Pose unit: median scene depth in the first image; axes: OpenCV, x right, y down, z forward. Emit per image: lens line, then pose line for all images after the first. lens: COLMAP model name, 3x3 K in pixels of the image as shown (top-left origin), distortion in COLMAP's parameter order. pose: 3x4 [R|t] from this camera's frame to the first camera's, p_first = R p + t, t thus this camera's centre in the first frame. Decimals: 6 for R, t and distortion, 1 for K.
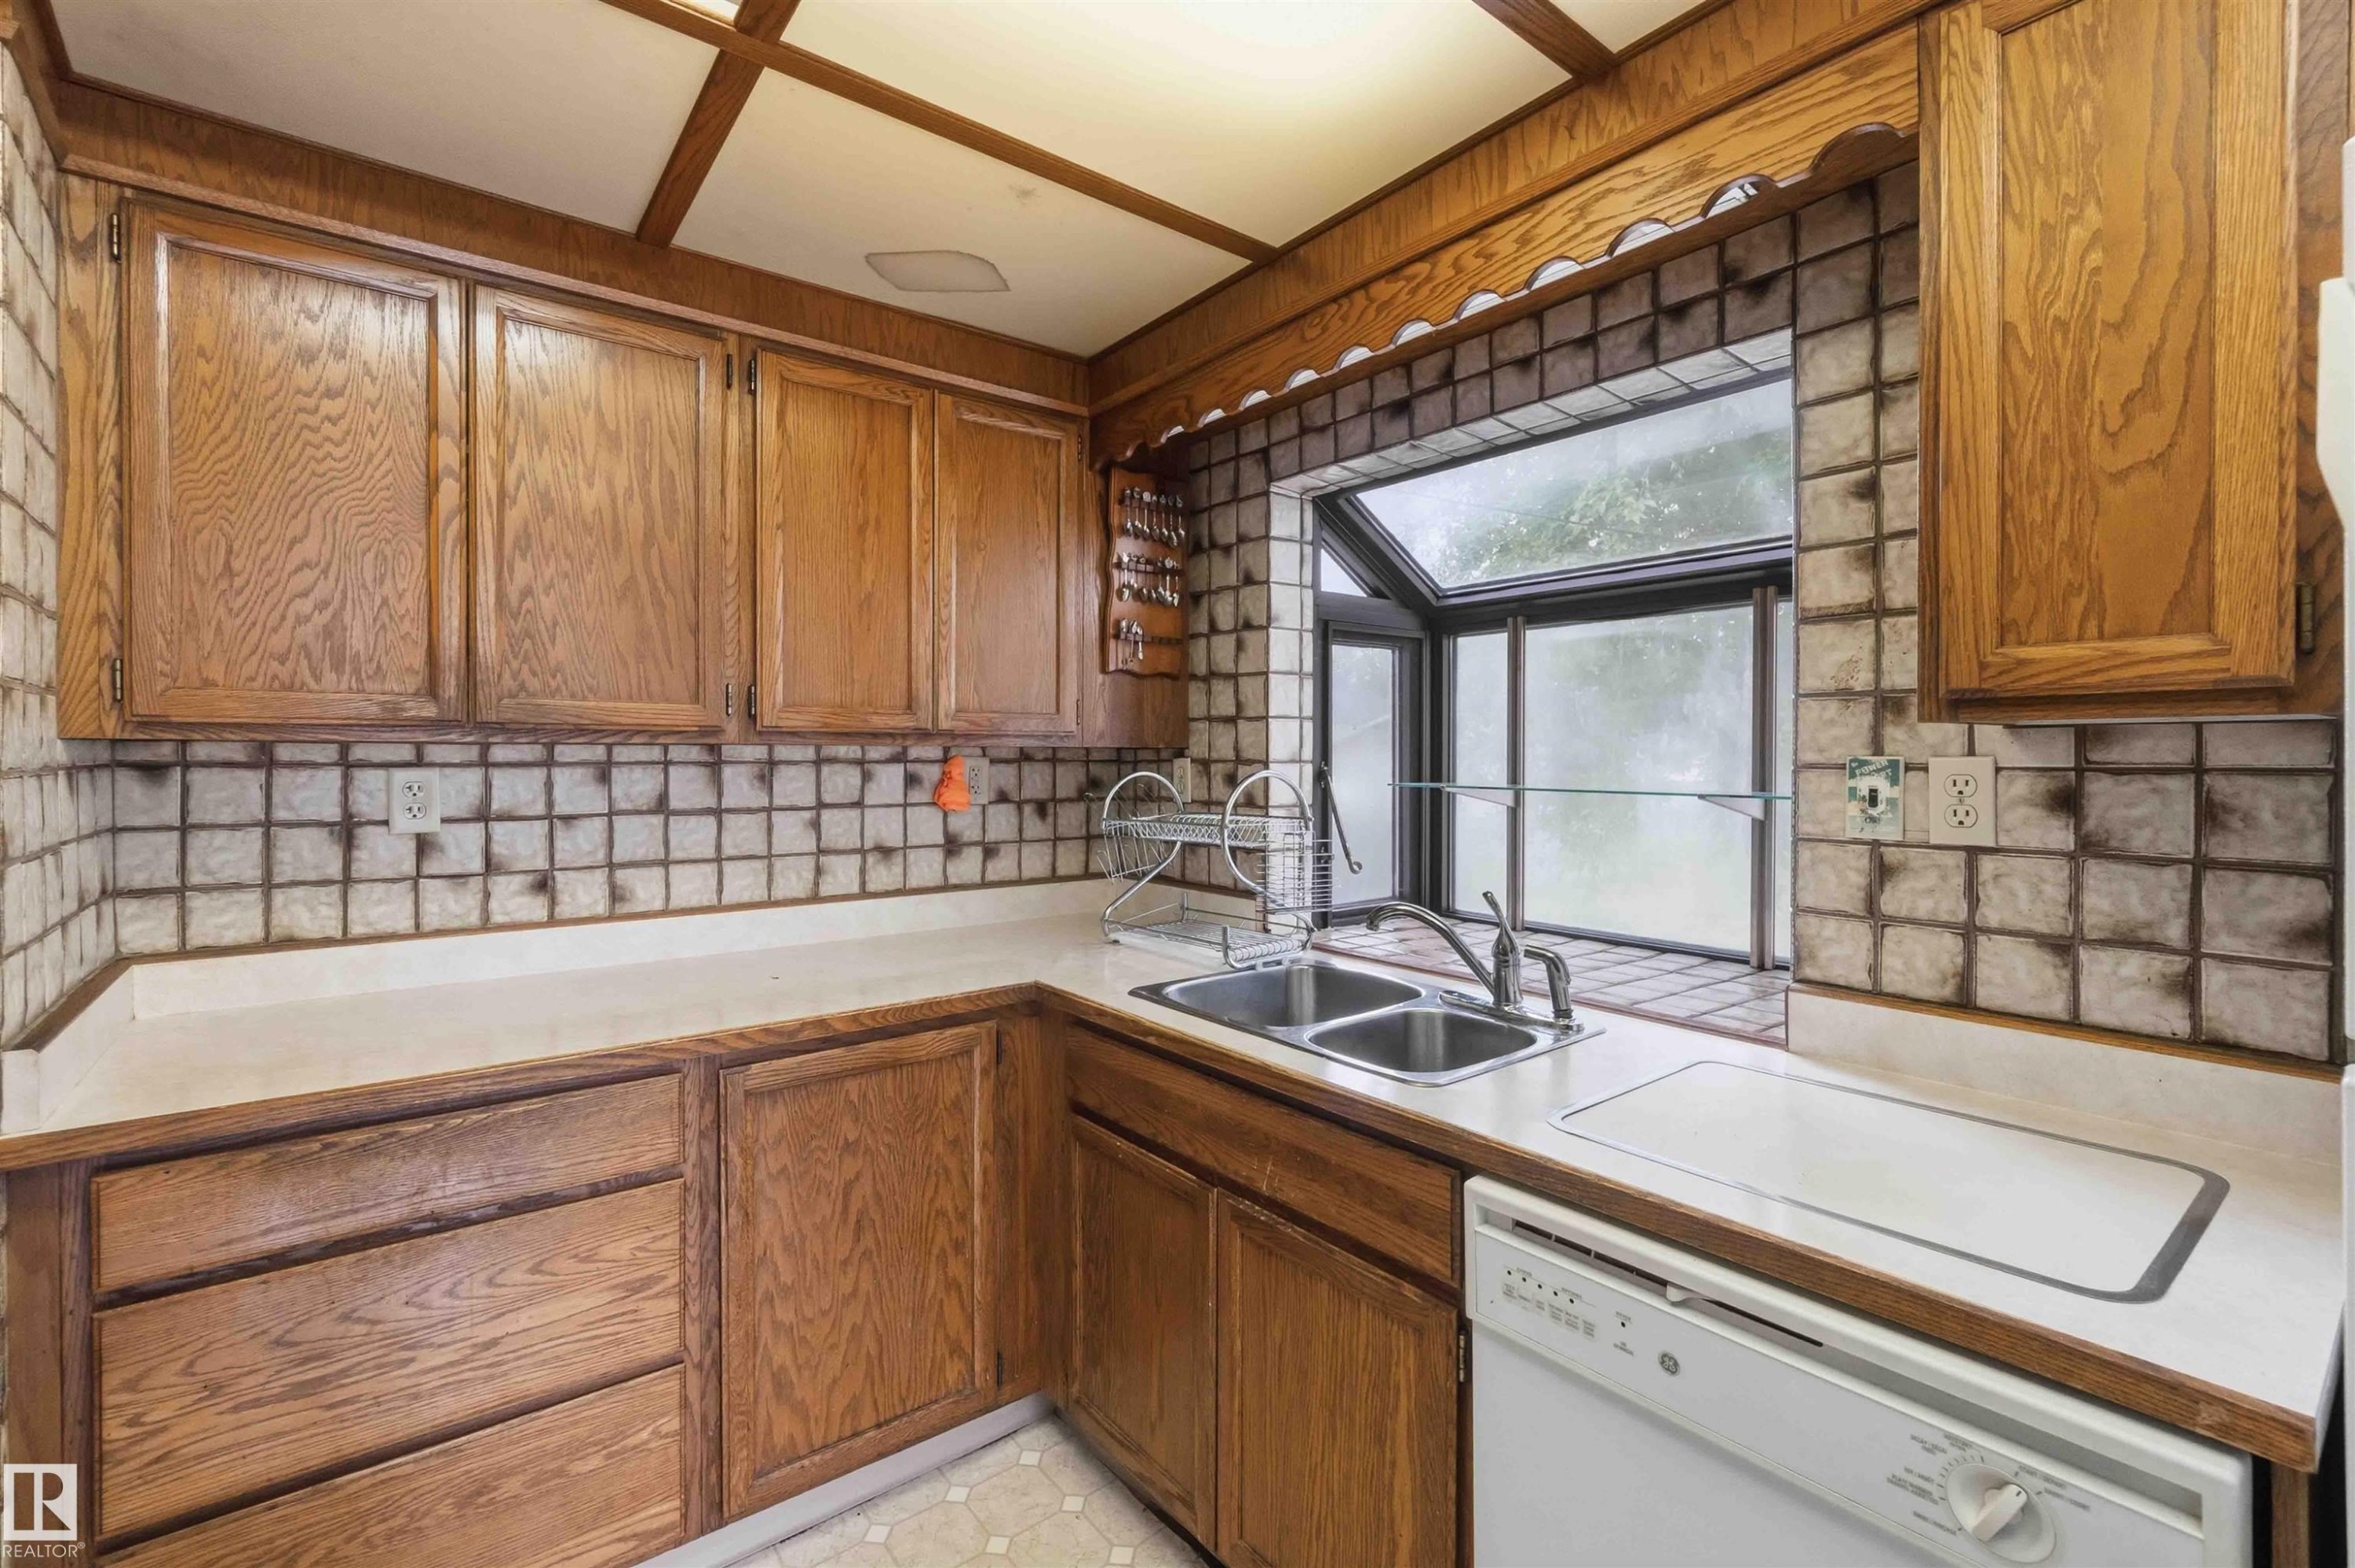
lens RADIAL K [[1017.1, 0, 1176.5], [0, 1017.1, 762.5], [0, 0, 1]] dist [-0.010196, 0.003070]
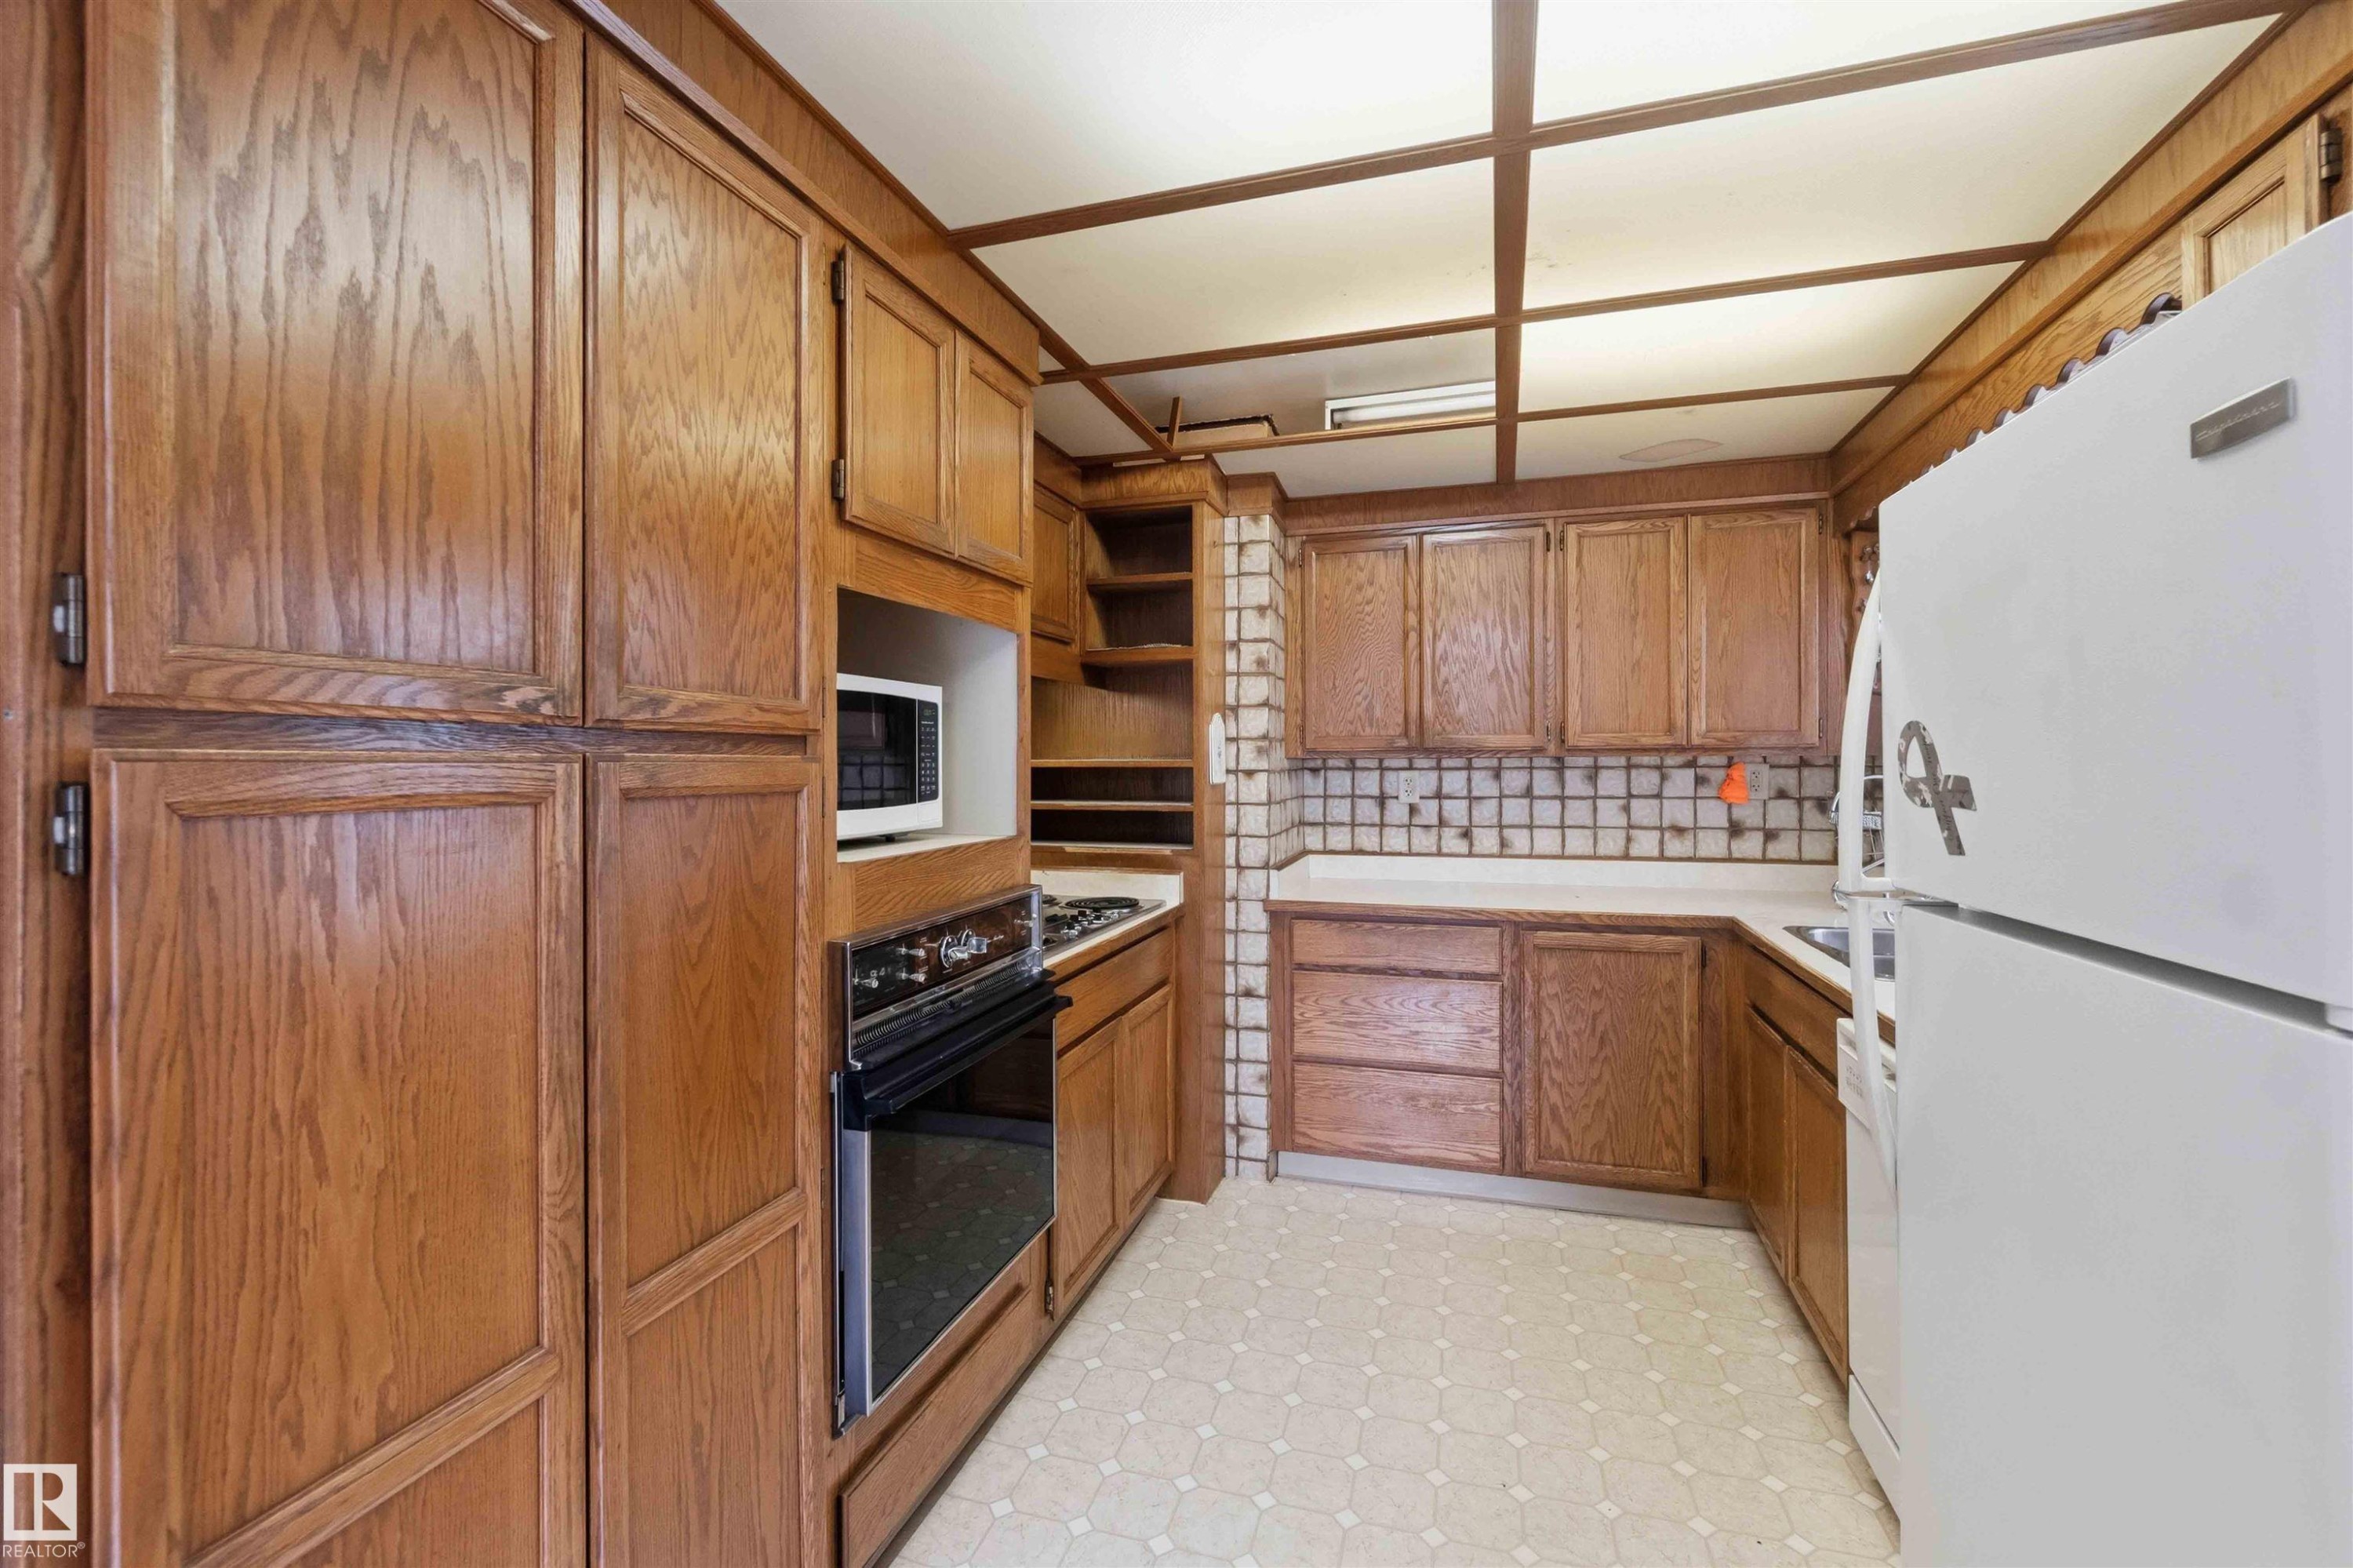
lens RADIAL K [[1016.4, 0, 1159.5], [0, 1016.4, 771.5], [0, 0, 1]] dist [-0.010196, 0.003070]
pose [[0.555553, 0.002549, -0.831477, 0.676161], [0.000519, 0.999994, 0.003412, 0.000240], [0.831481, -0.002327, 0.555548, -0.550657]]
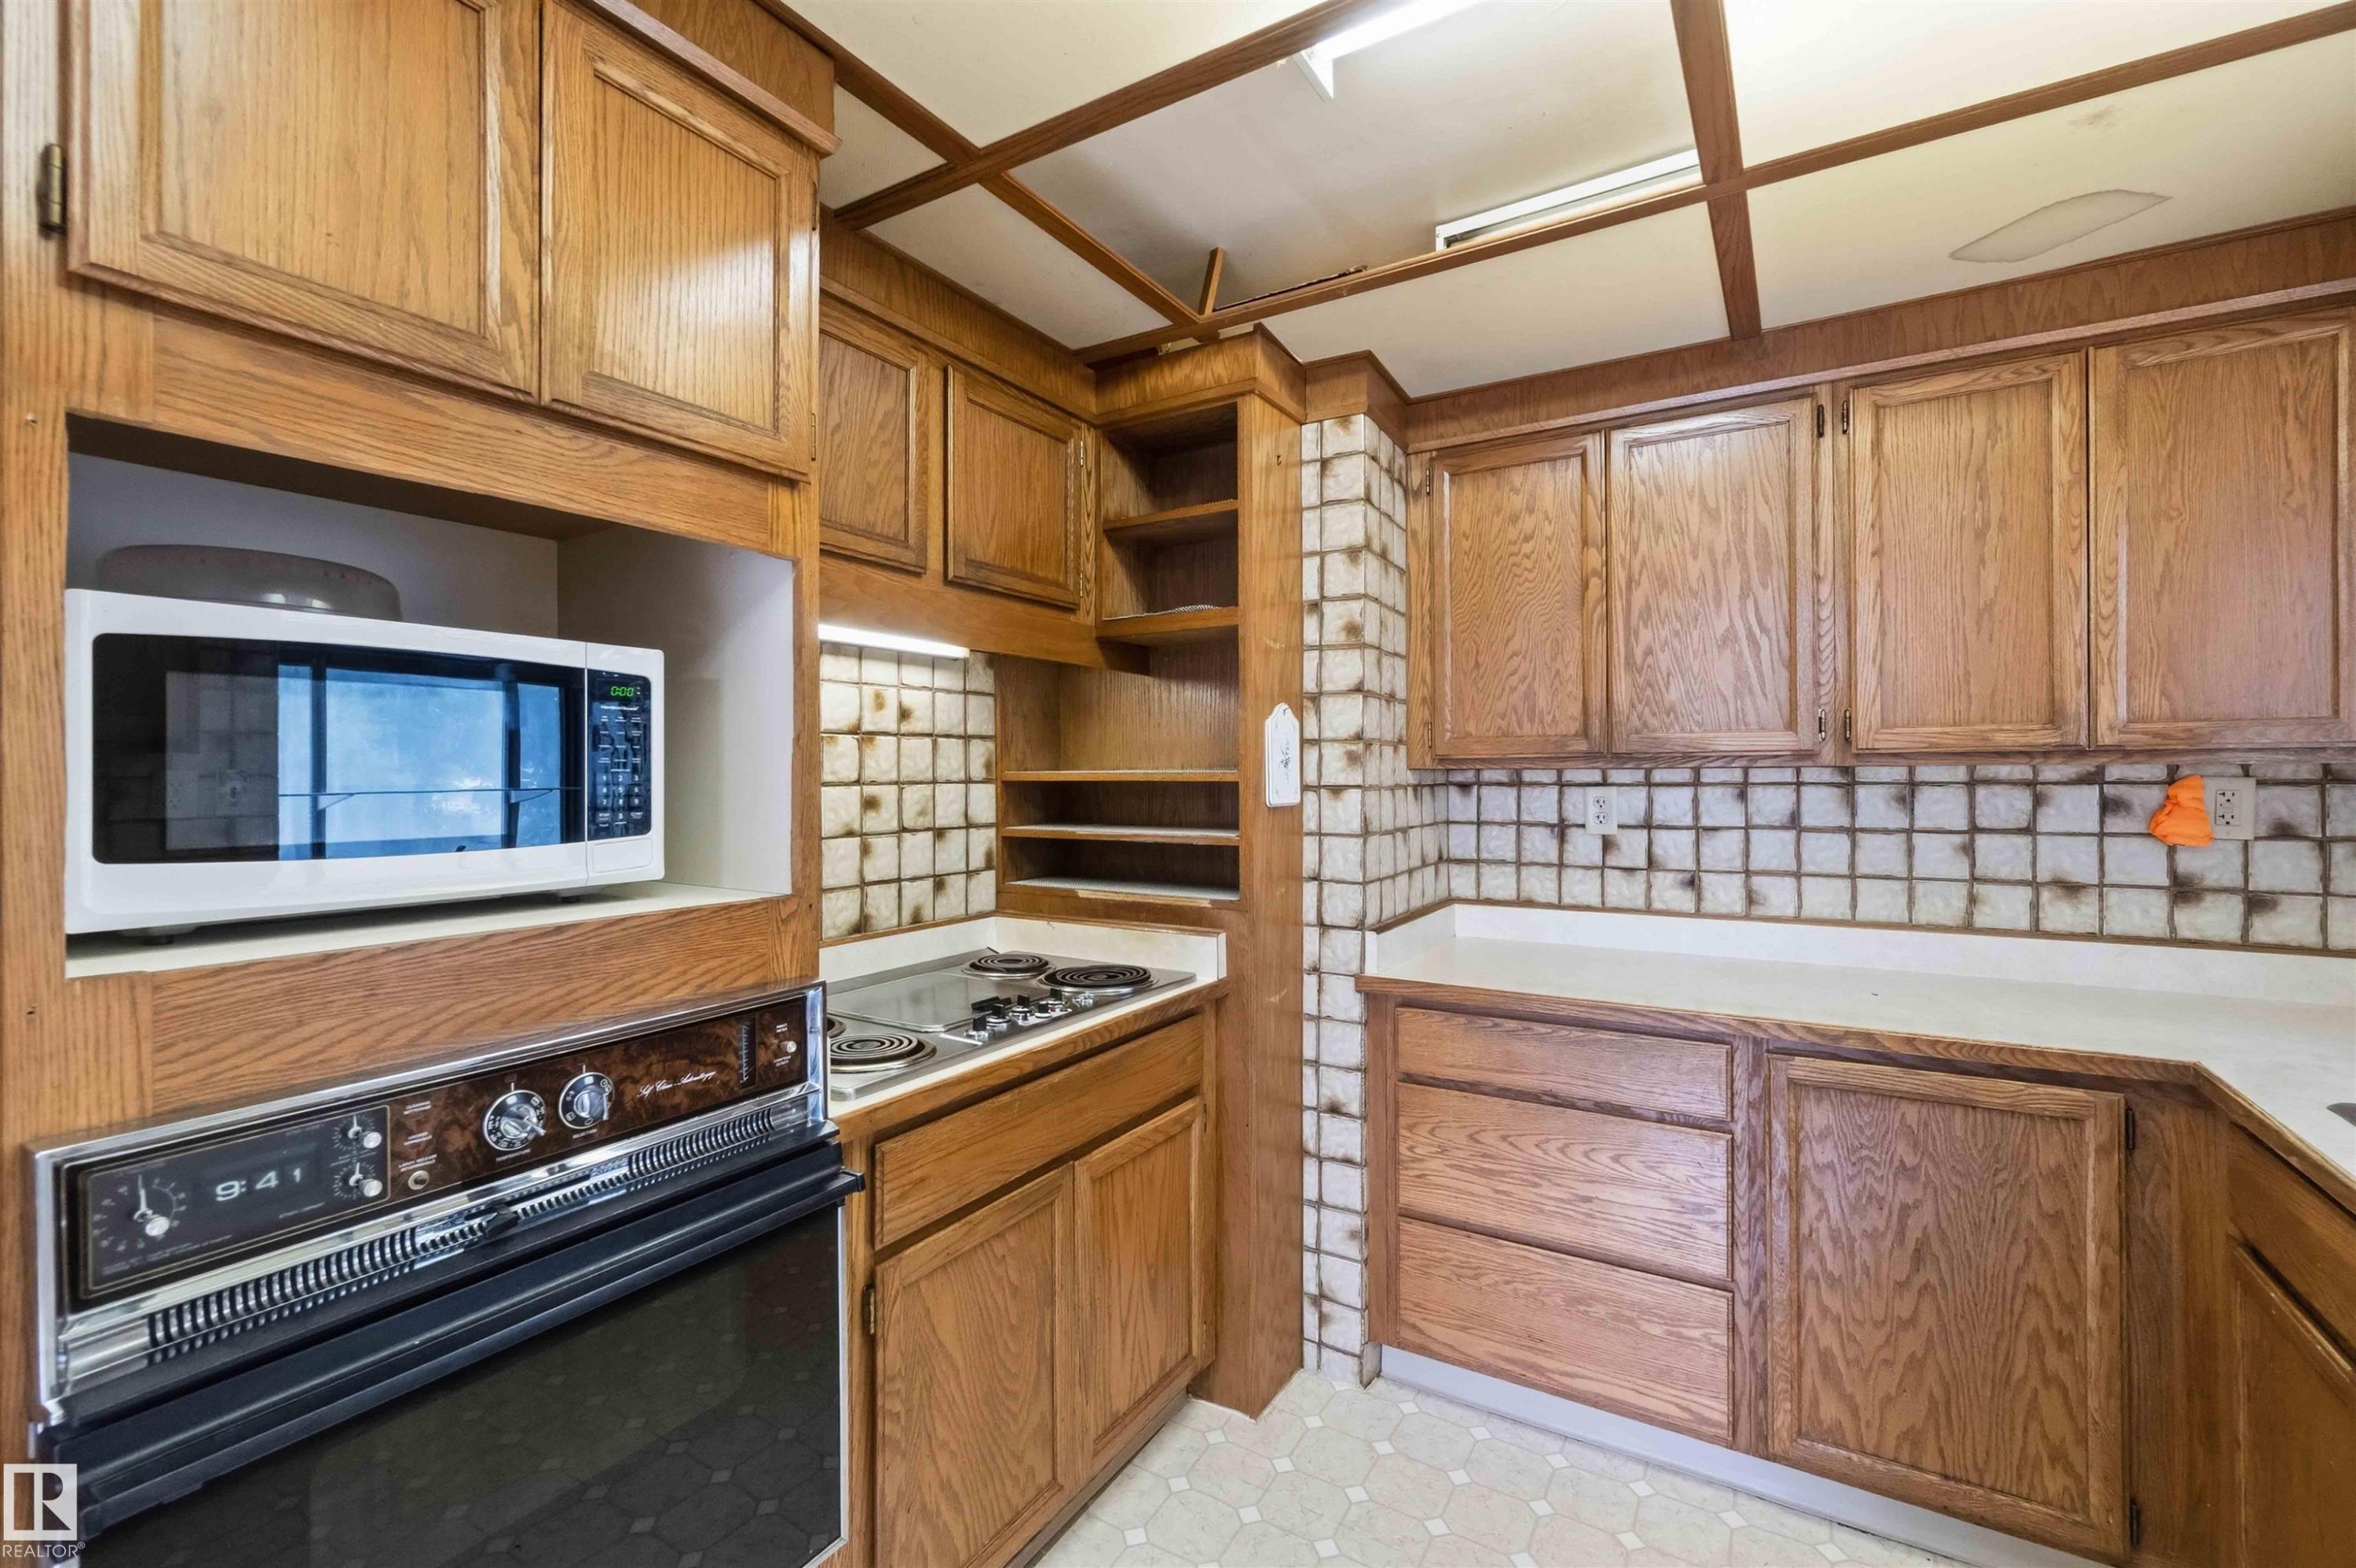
lens RADIAL K [[1017.6, 0, 1164.1], [0, 1017.6, 776.0], [0, 0, 1]] dist [-0.010196, 0.003070]
pose [[0.338574, -0.003585, -0.940933, 0.358324], [-0.001998, 0.999988, -0.004529, -0.001840], [0.940938, 0.003413, 0.338563, -0.021177]]
